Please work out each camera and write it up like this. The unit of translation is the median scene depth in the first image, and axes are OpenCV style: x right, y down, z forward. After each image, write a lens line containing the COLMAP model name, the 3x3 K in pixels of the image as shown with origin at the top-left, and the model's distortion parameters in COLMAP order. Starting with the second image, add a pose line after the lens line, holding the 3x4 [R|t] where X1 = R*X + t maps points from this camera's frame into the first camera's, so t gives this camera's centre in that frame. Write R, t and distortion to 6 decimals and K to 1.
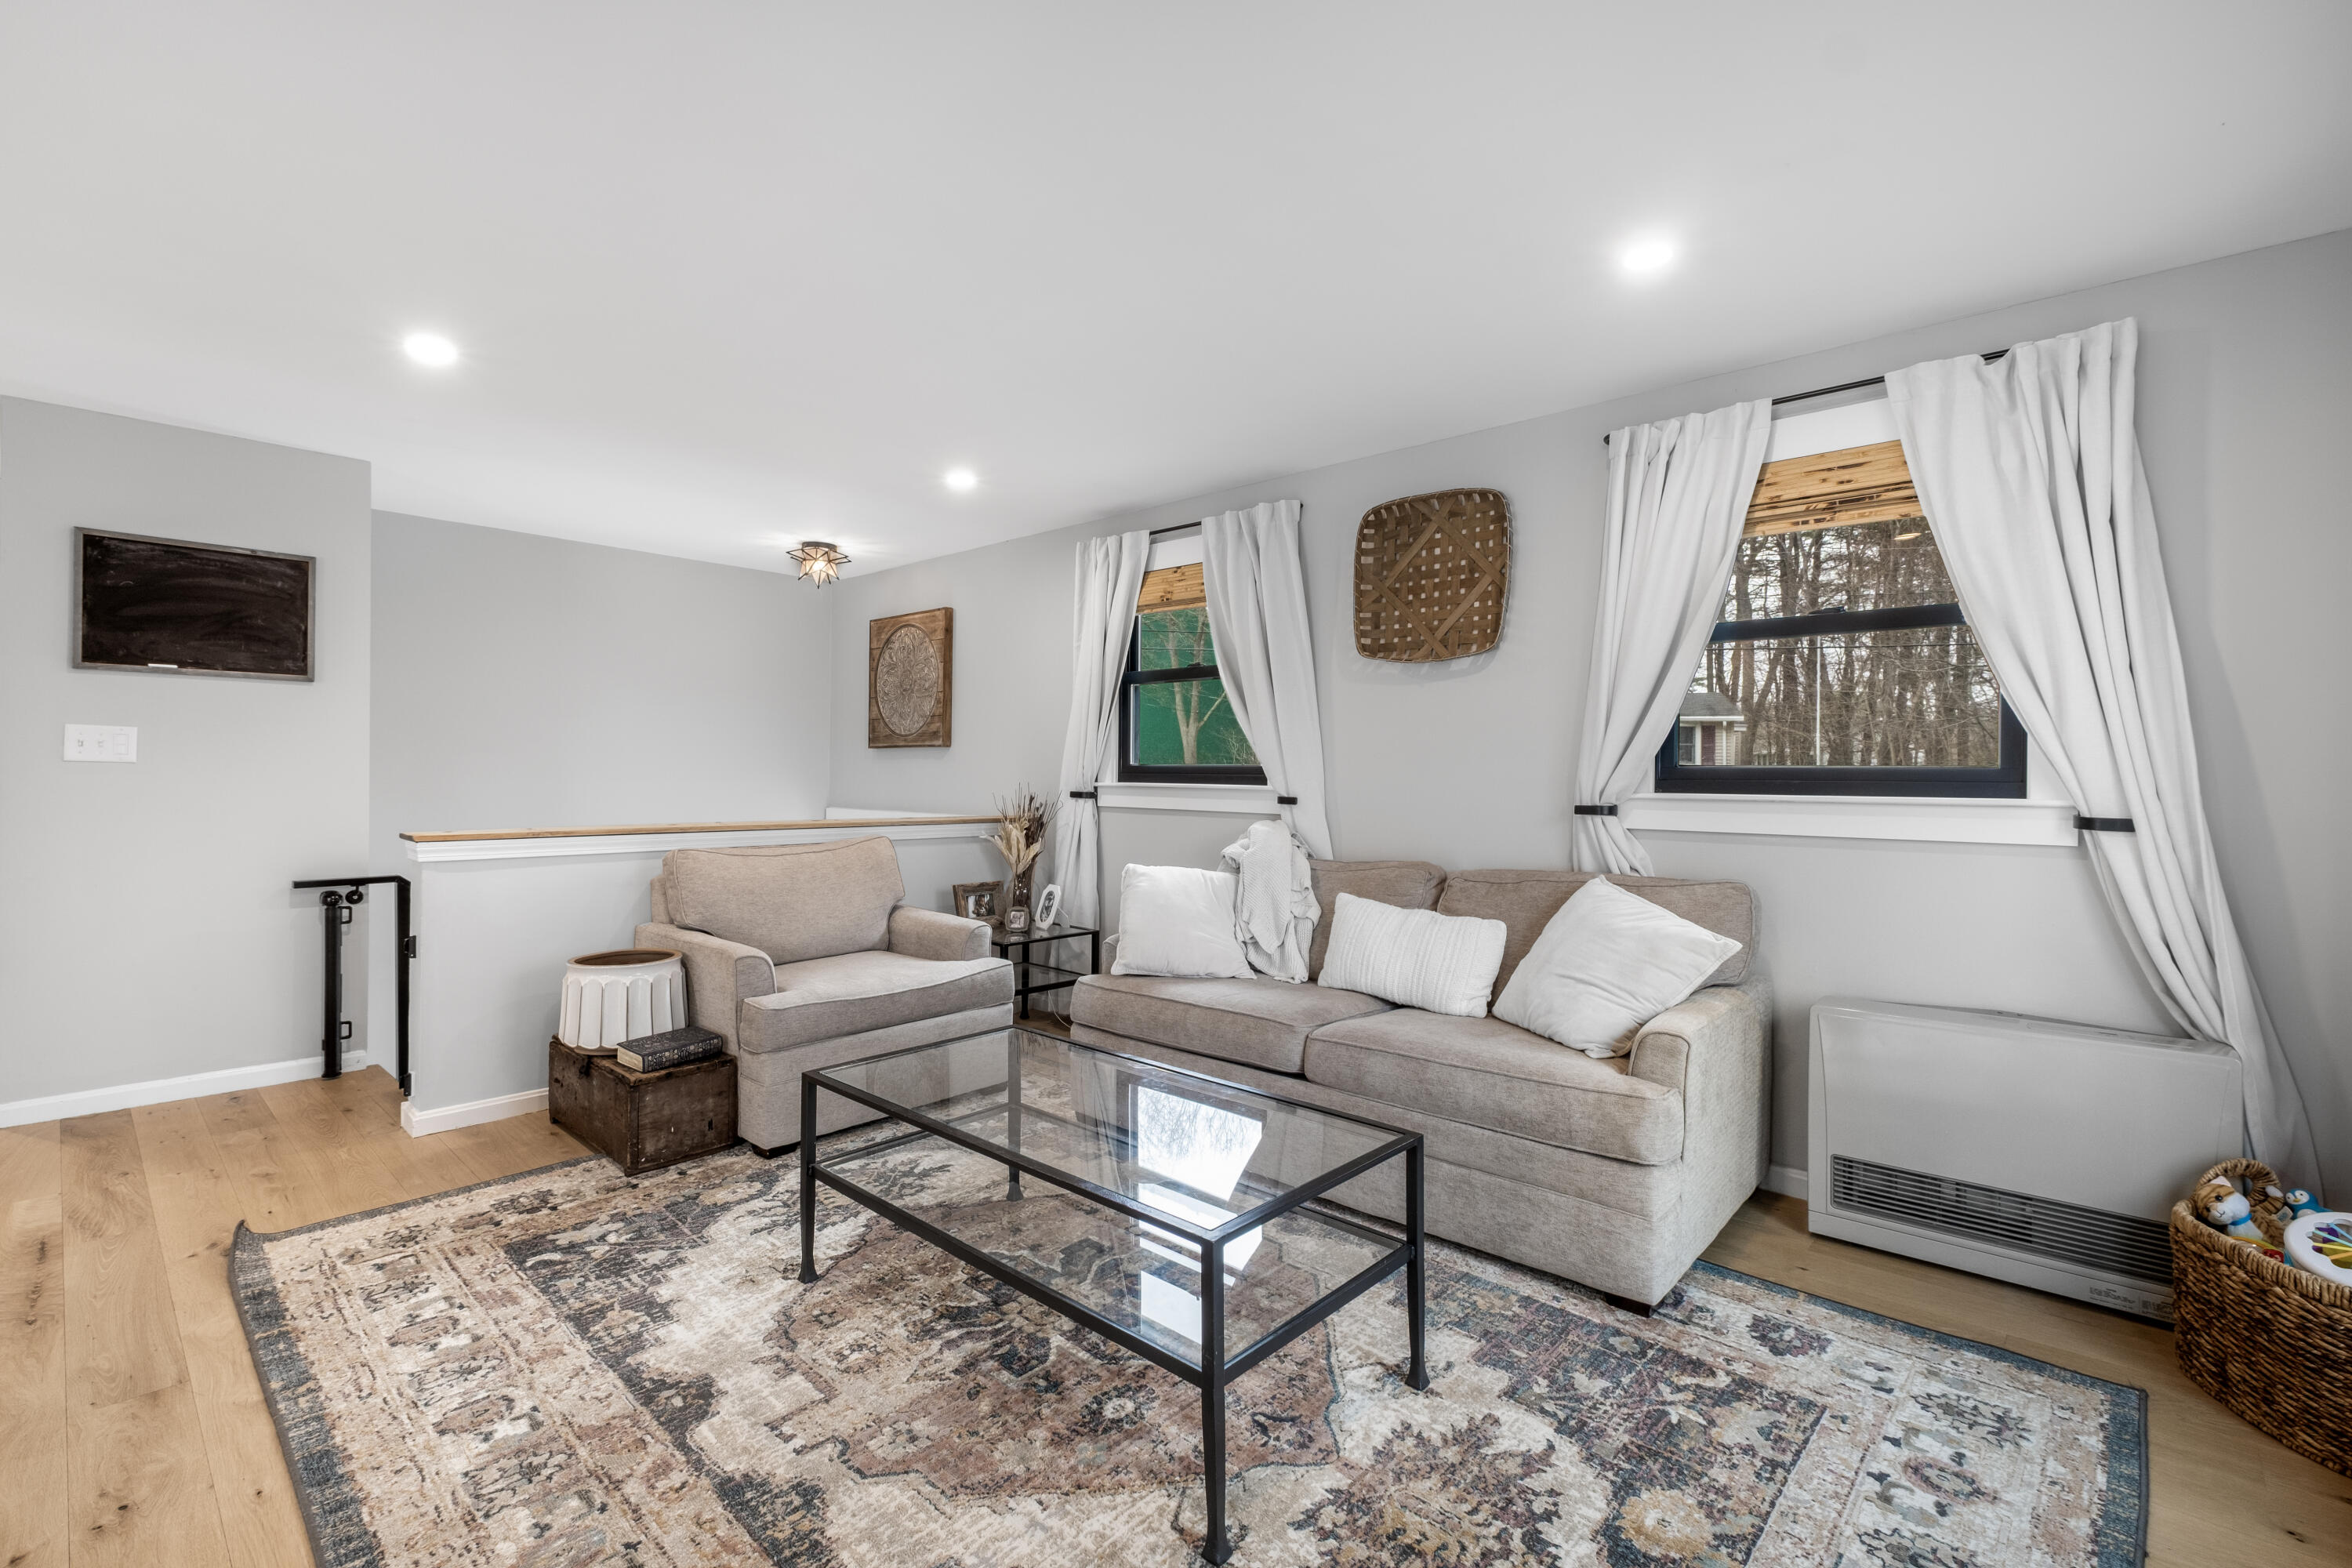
lens RADIAL K [[1032.9, 0, 1172.3], [0, 1032.9, 773.1], [0, 0, 1]] dist [0.001233, -0.004634]
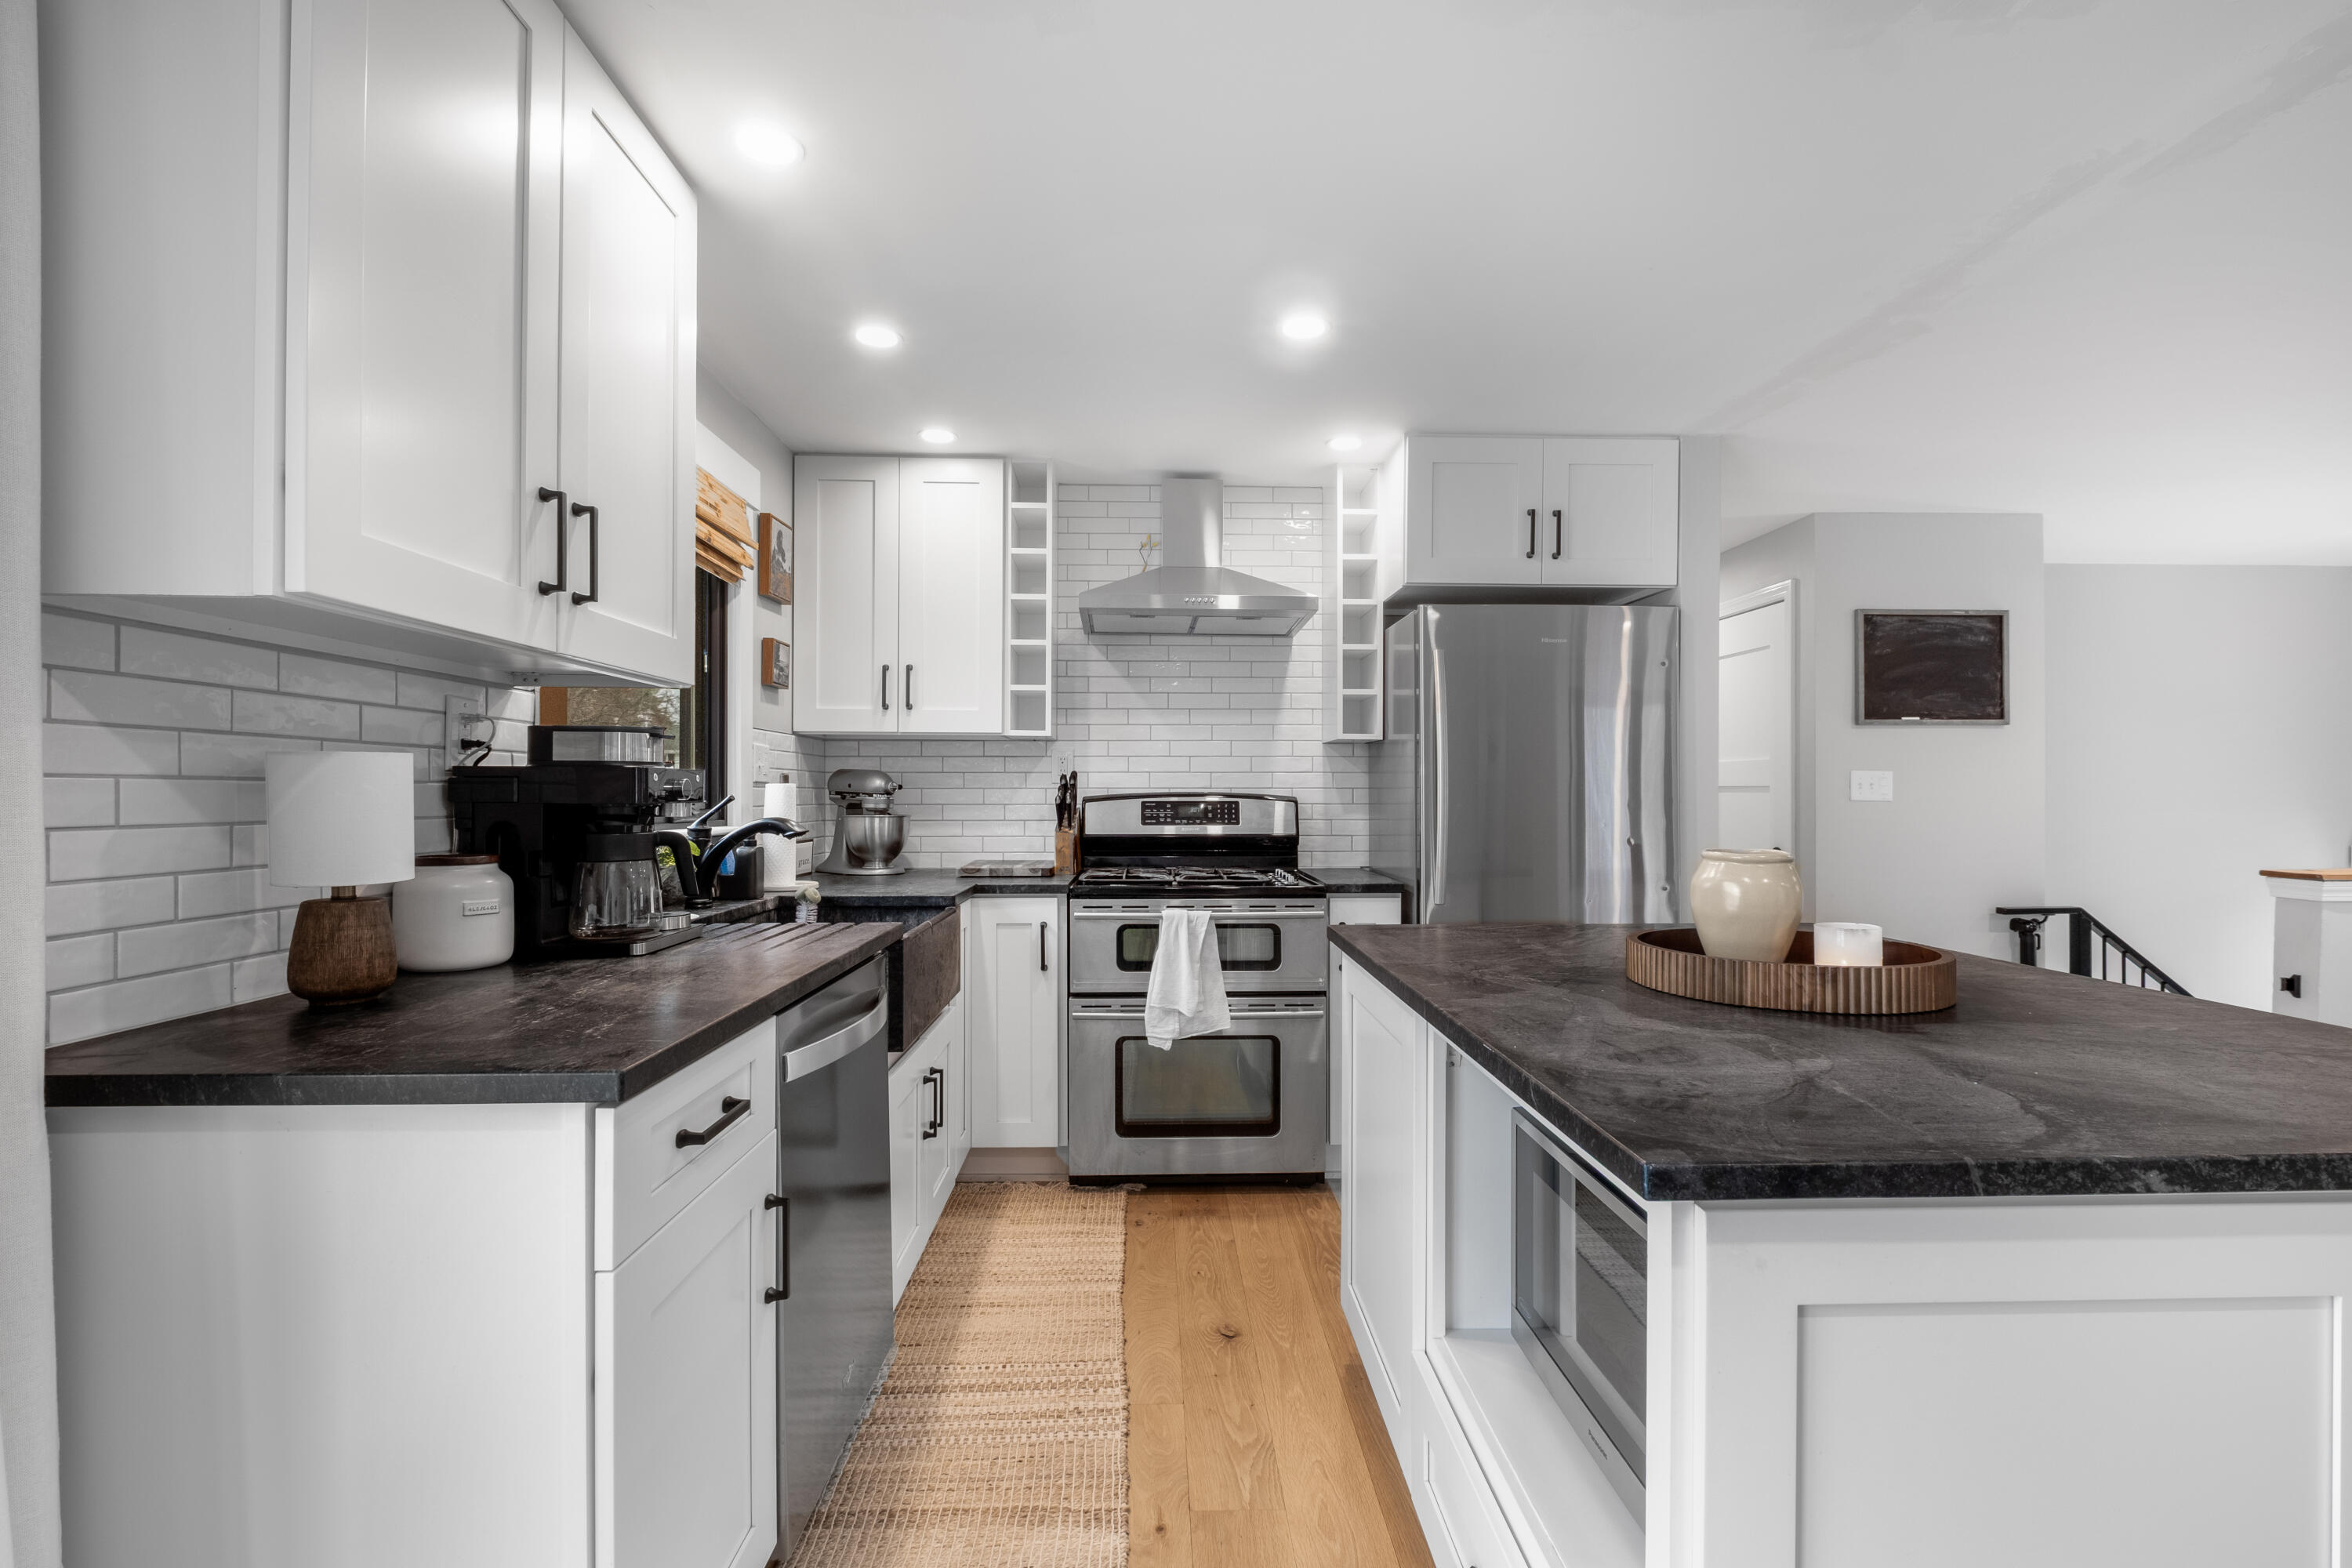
lens RADIAL K [[1049.7, 0, 1180.2], [0, 1049.7, 790.5], [0, 0, 1]] dist [0.000958, -0.000289]
pose [[0.695715, -0.013851, -0.718184, -0.730188], [0.009827, 0.999904, -0.009765, -0.019185], [0.718251, -0.000264, 0.695784, -0.449687]]
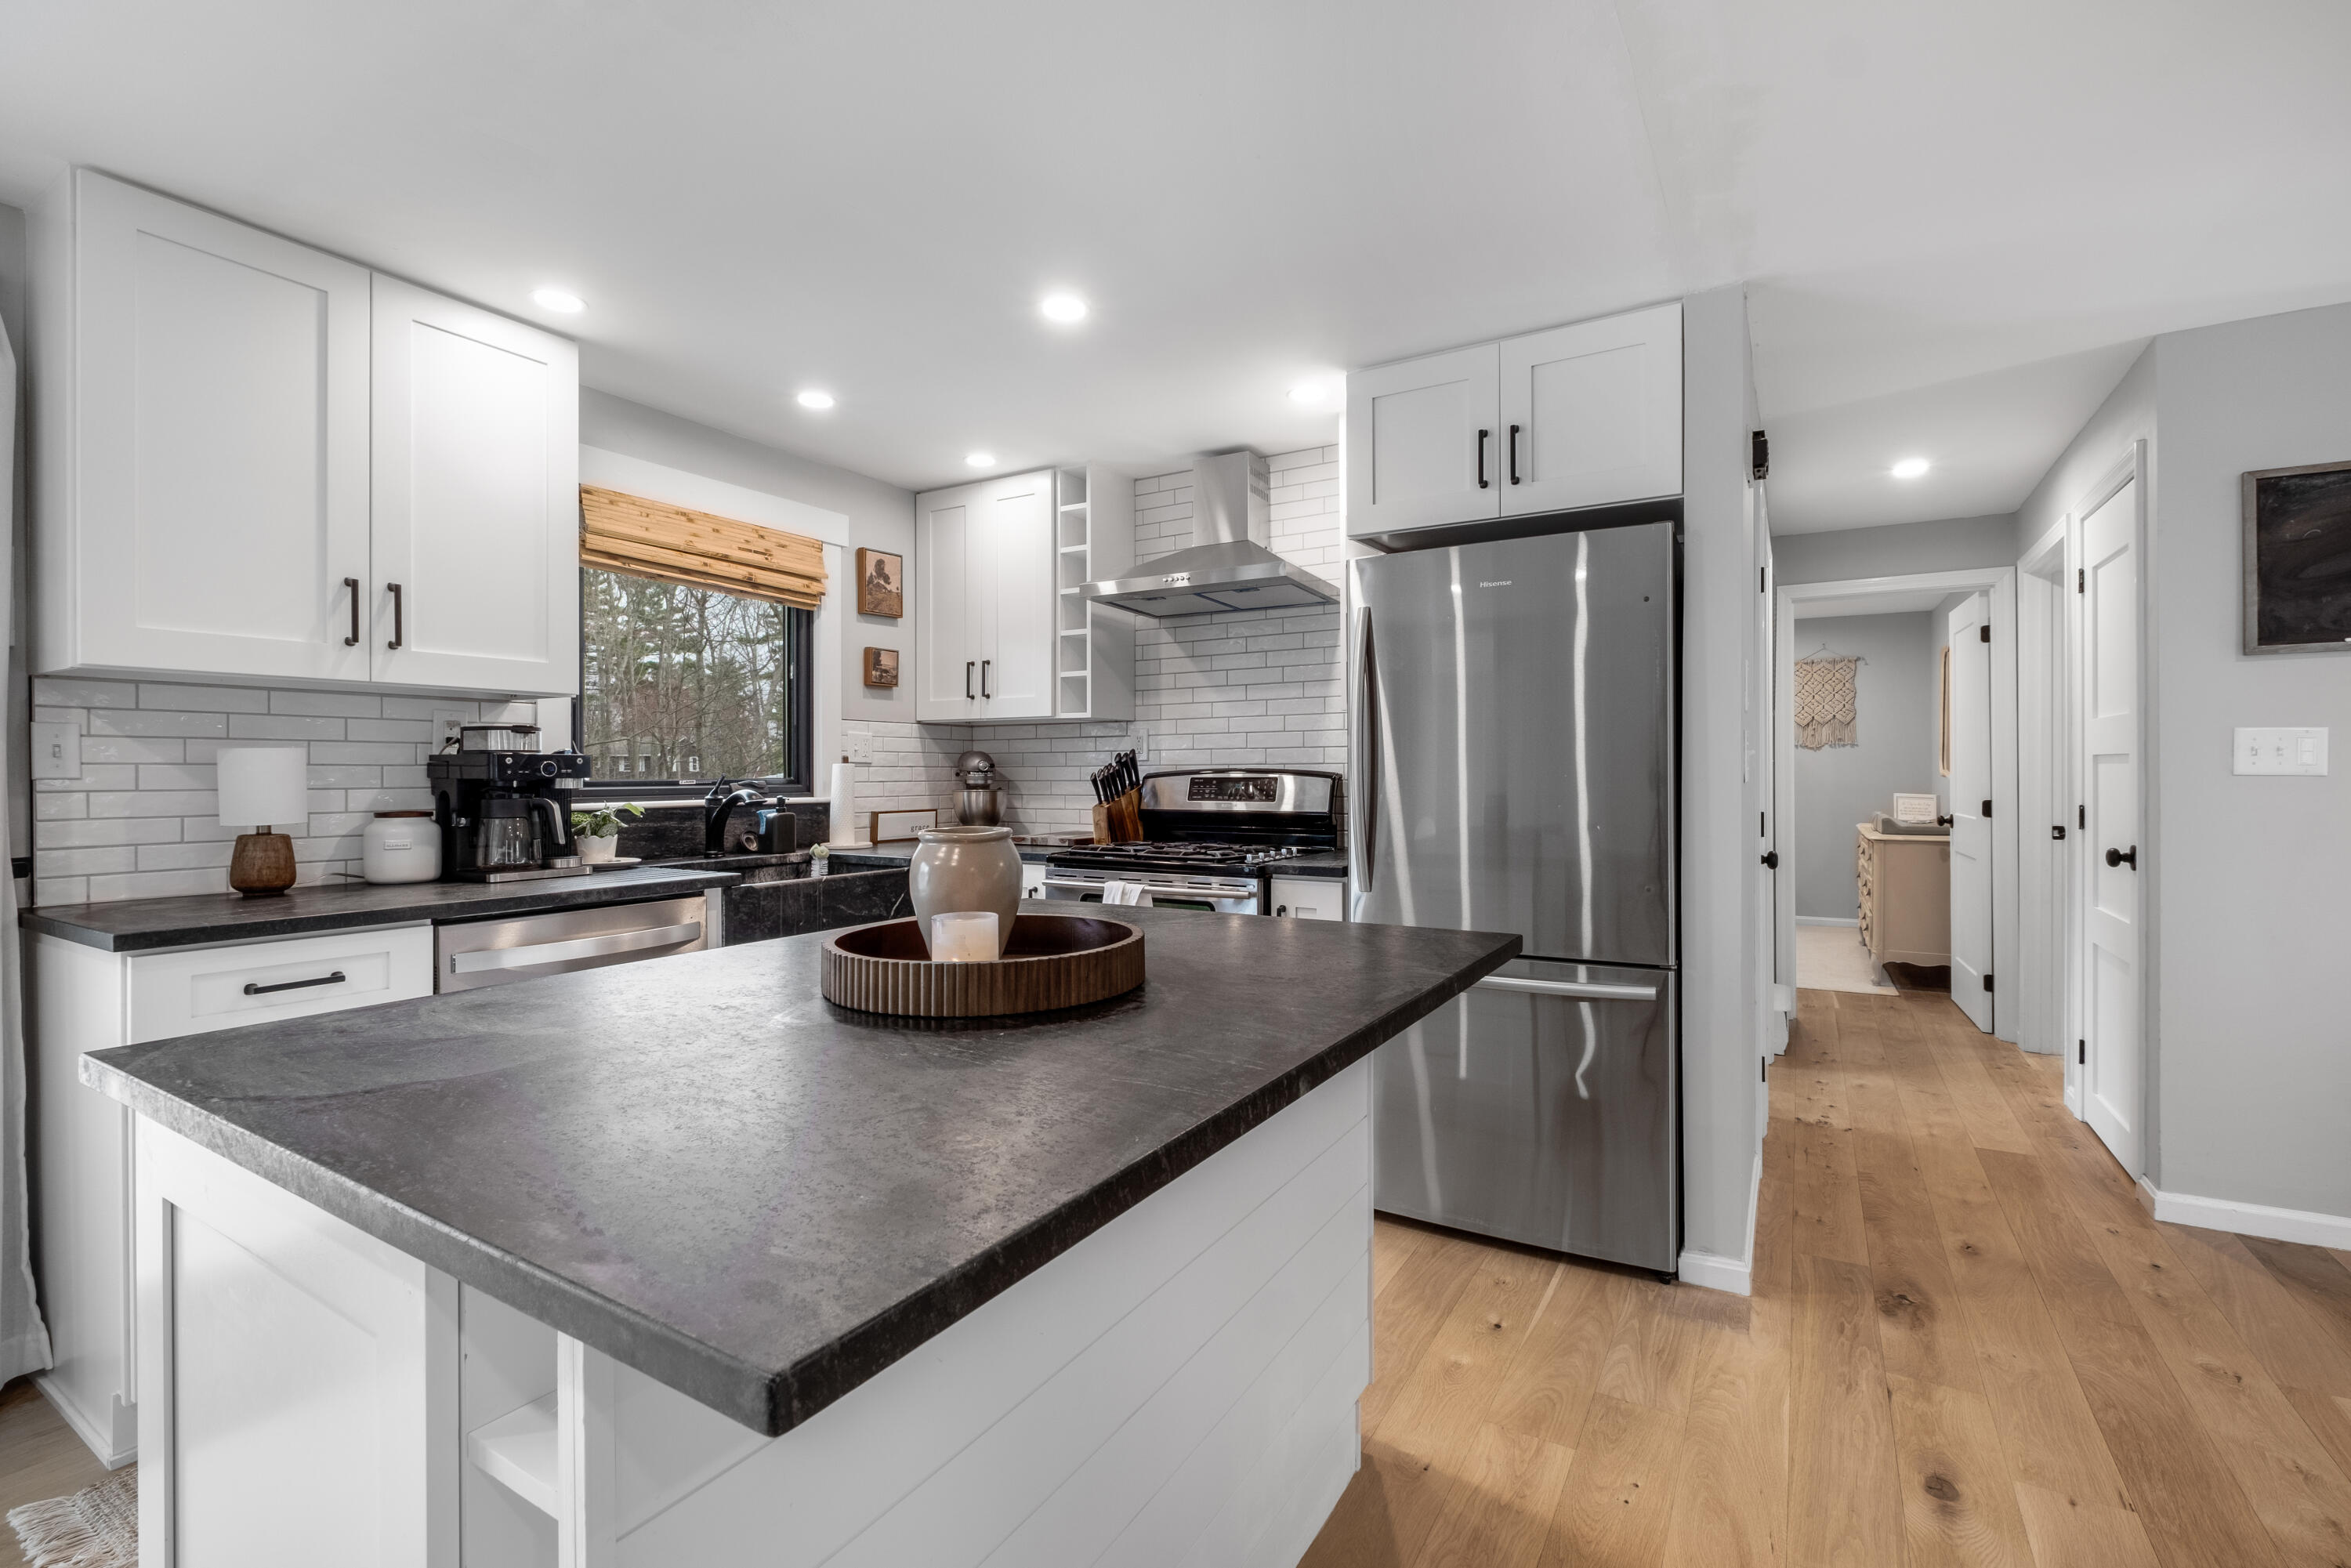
lens RADIAL K [[1023.9, 0, 1175.7], [0, 1023.9, 779.2], [0, 0, 1]] dist [-0.001100, -0.003243]
pose [[0.193817, -0.006743, -0.981014, -0.470905], [0.009309, 0.999944, -0.005034, -0.011879], [0.980993, -0.008157, 0.193869, 0.058660]]
